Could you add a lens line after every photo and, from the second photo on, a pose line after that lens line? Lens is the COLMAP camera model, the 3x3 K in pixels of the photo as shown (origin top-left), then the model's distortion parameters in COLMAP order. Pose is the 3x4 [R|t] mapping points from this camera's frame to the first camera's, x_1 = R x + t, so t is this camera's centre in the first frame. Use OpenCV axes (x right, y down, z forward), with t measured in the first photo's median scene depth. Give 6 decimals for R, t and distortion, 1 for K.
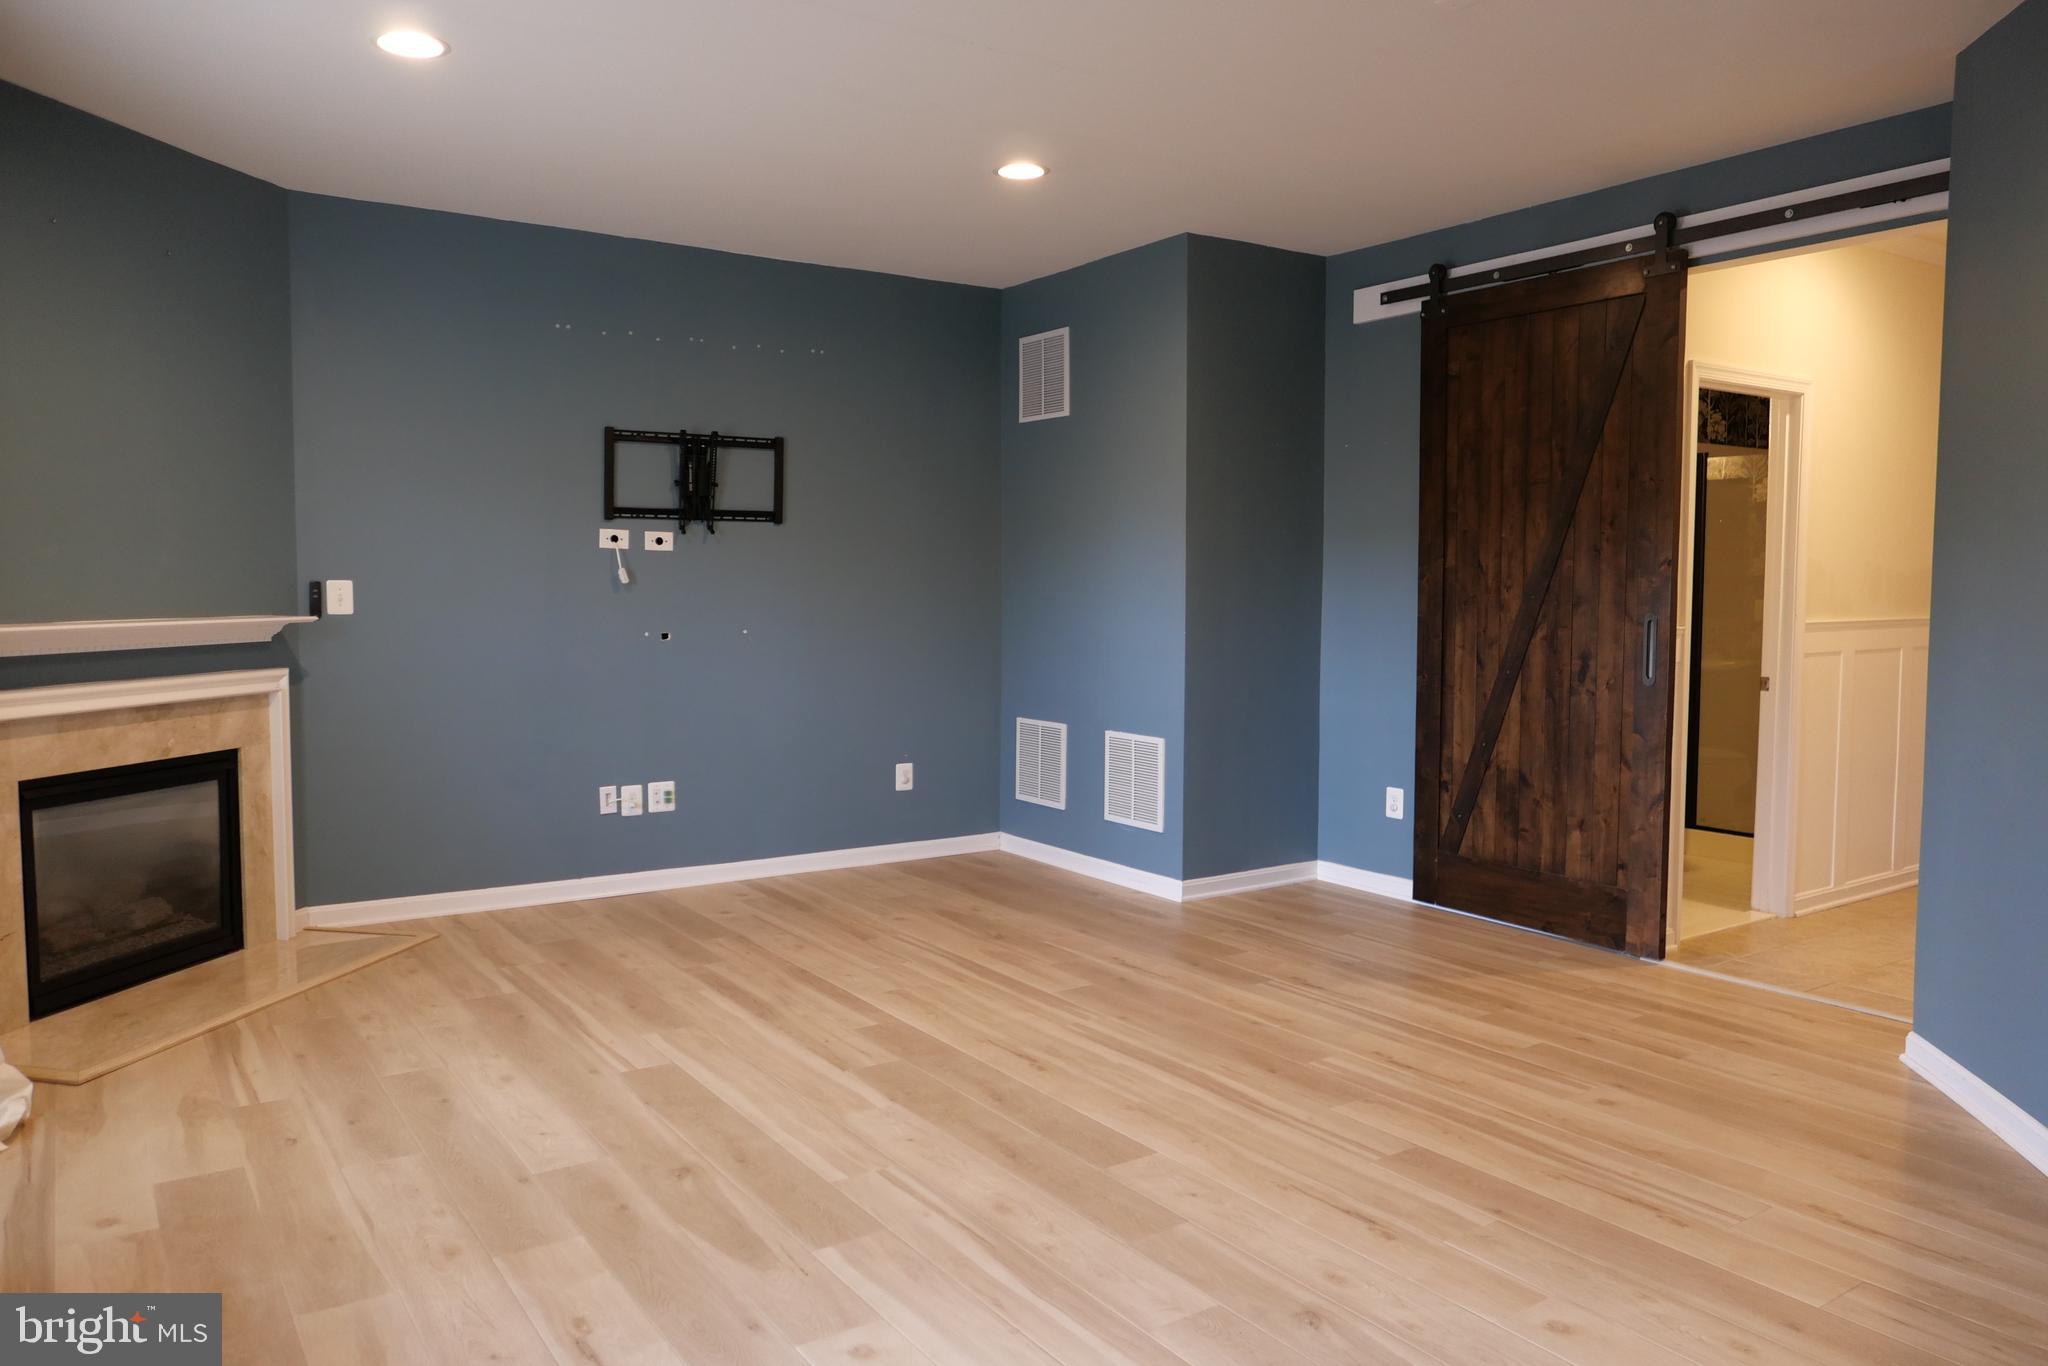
lens RADIAL K [[1404.6, 0, 1019.7], [0, 1404.6, 671.0], [0, 0, 1]] dist [-0.039765, 0.018371]
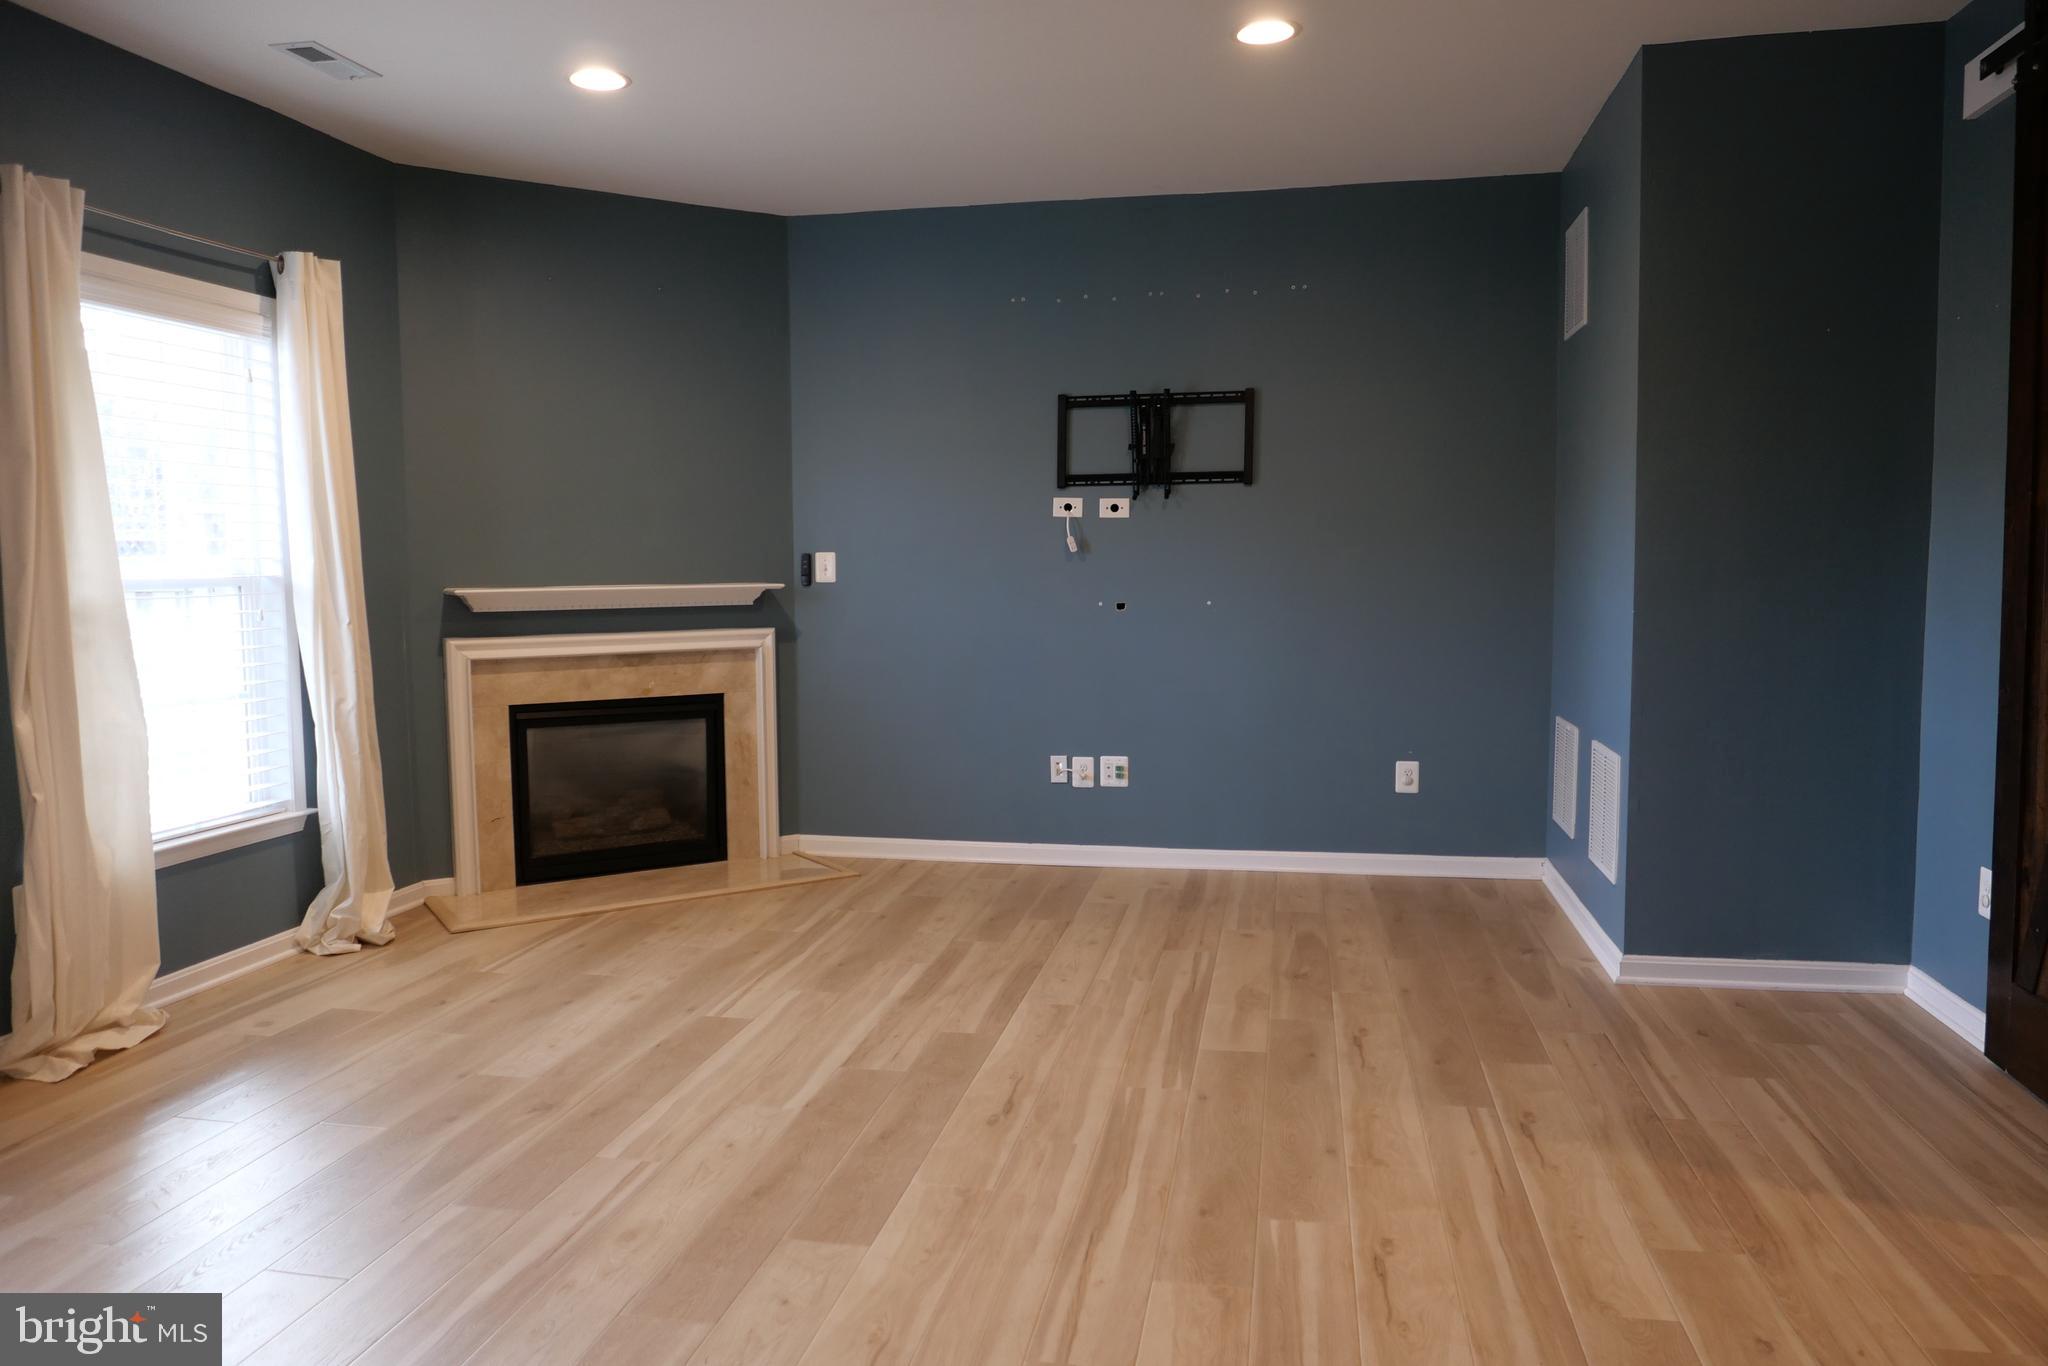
lens RADIAL K [[1404.6, 0, 1023.5], [0, 1404.6, 673.1], [0, 0, 1]] dist [-0.039765, 0.018371]
pose [[0.701542, 0.047413, -0.711049, 0.475990], [-0.032547, 0.998875, 0.034494, -0.011976], [0.711884, -0.001056, 0.702296, 0.327304]]
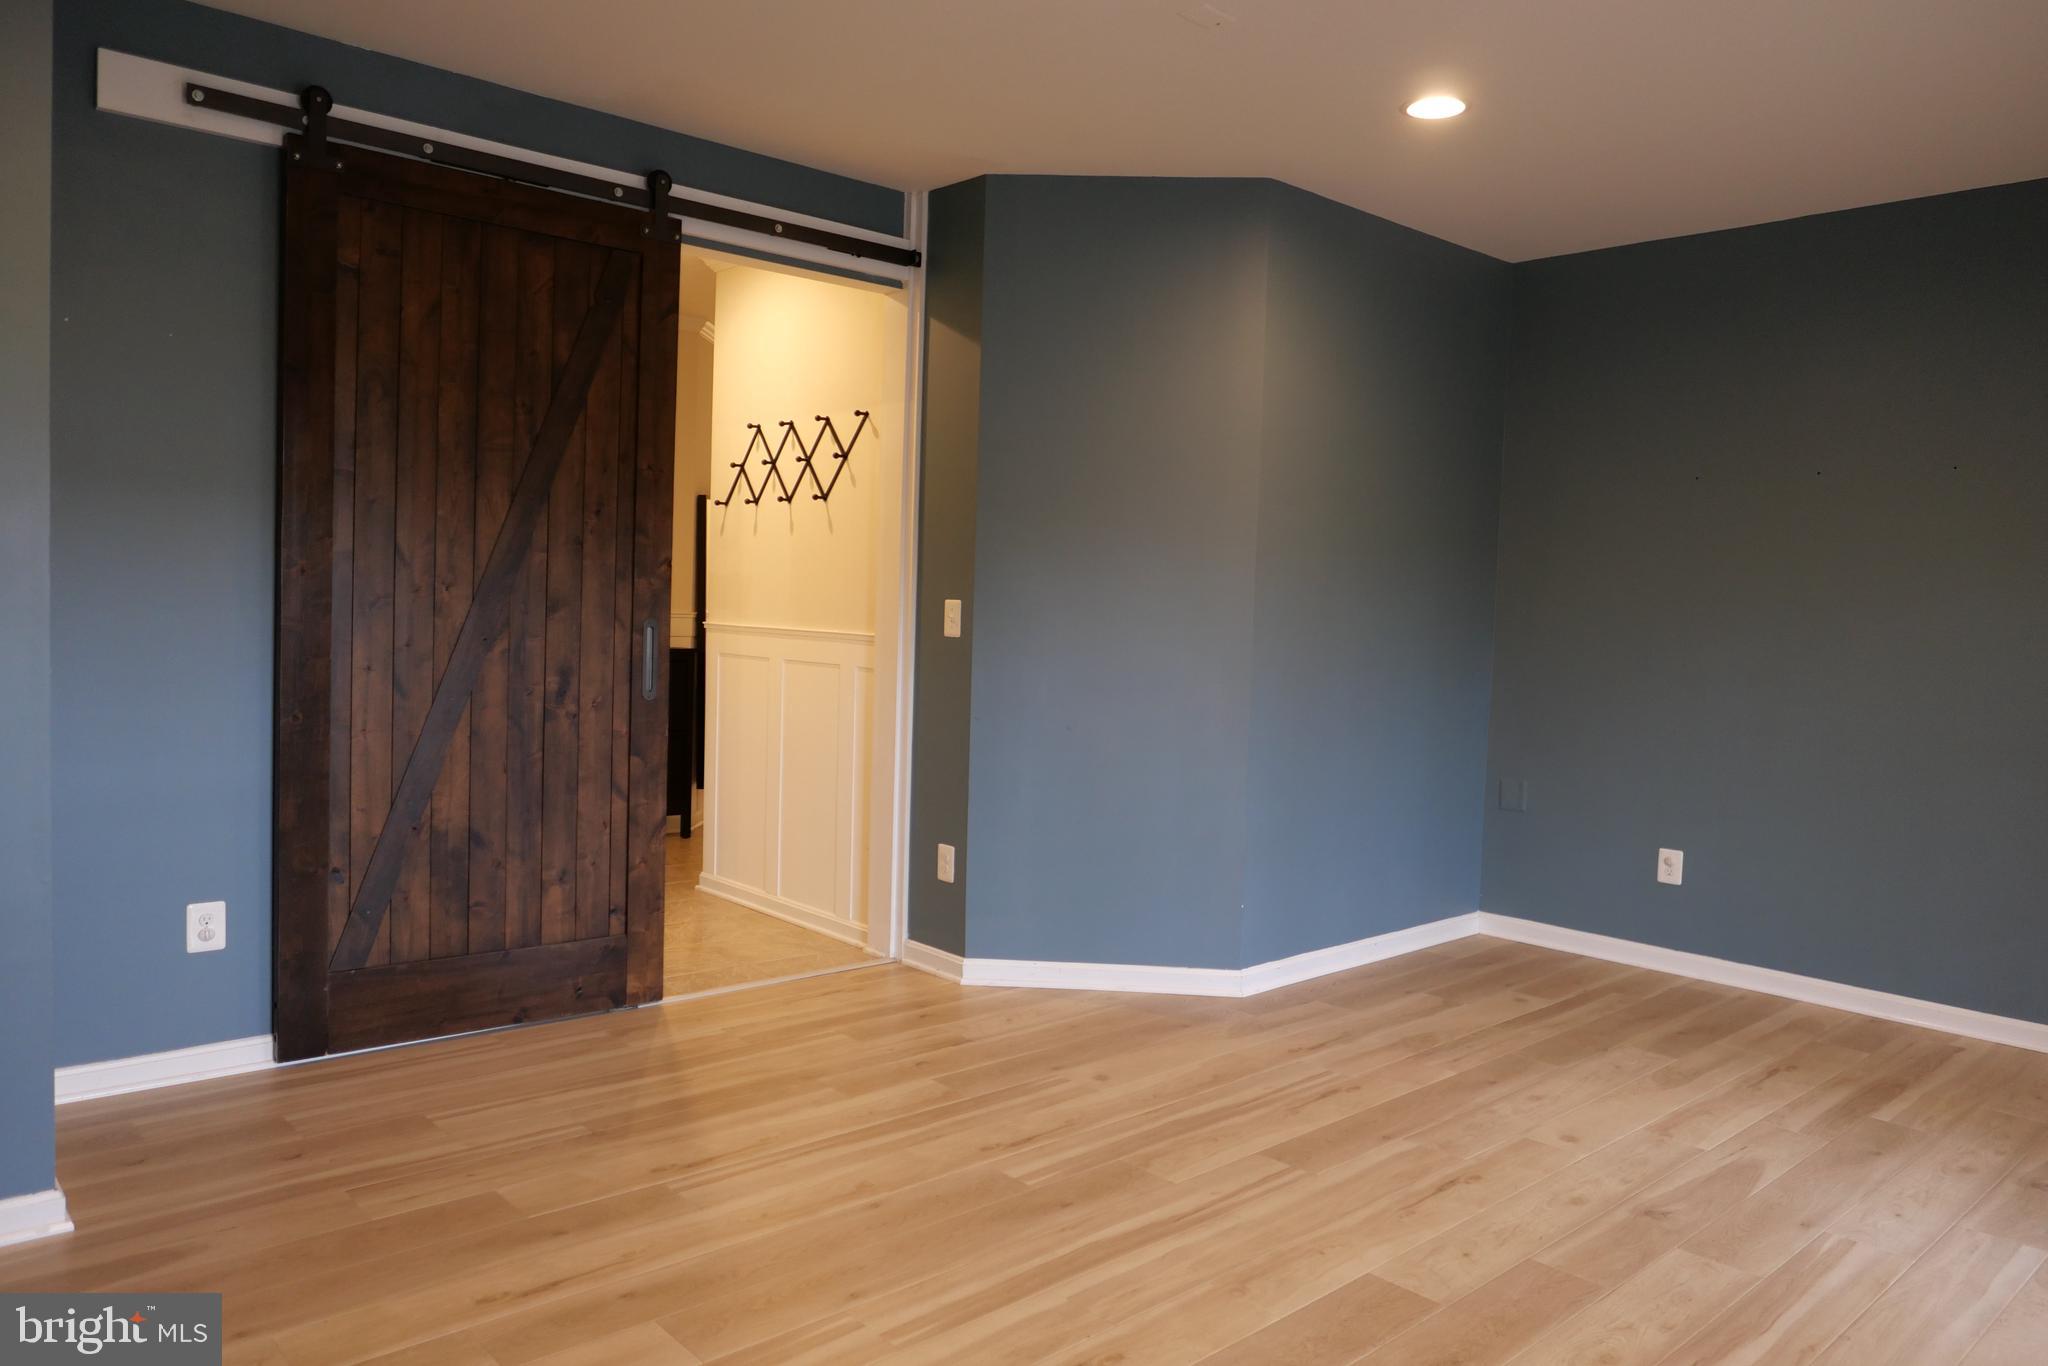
lens RADIAL K [[1404.6, 0, 1028.8], [0, 1404.6, 677.5], [0, 0, 1]] dist [-0.039765, 0.018371]
pose [[-0.141367, -0.058734, 0.988213, -0.455729], [0.030436, 0.997509, 0.063640, -0.052127], [-0.989489, 0.039074, -0.139227, 0.864422]]
